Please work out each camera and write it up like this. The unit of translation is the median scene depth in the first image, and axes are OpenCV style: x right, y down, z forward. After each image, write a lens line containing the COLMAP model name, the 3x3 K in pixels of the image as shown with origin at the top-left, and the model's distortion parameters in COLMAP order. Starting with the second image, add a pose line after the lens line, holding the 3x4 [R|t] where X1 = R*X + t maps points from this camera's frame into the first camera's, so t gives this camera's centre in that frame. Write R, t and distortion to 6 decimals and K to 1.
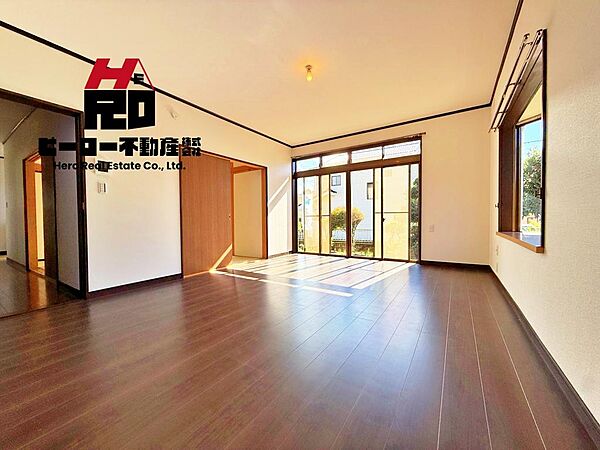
lens RADIAL K [[239.7, 0, 298.0], [0, 239.7, 223.9], [0, 0, 1]] dist [-0.000182, -0.000553]
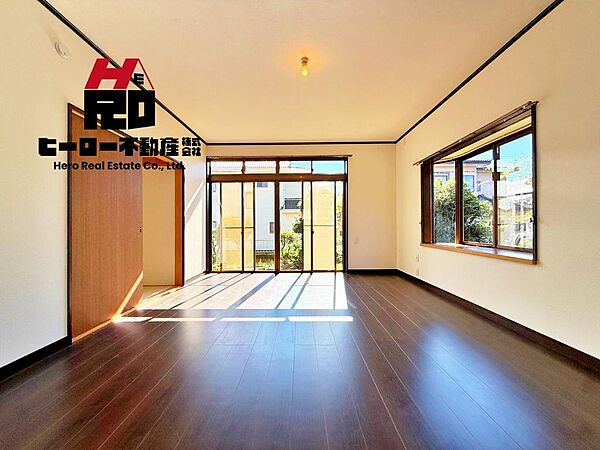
lens RADIAL K [[239.7, 0, 299.3], [0, 239.7, 223.6], [0, 0, 1]] dist [-0.000182, -0.000553]
pose [[0.837080, 0.012464, 0.546938, -0.245386], [0.007995, 0.999355, -0.035009, -0.018890], [-0.547022, 0.033678, 0.836441, 0.172943]]
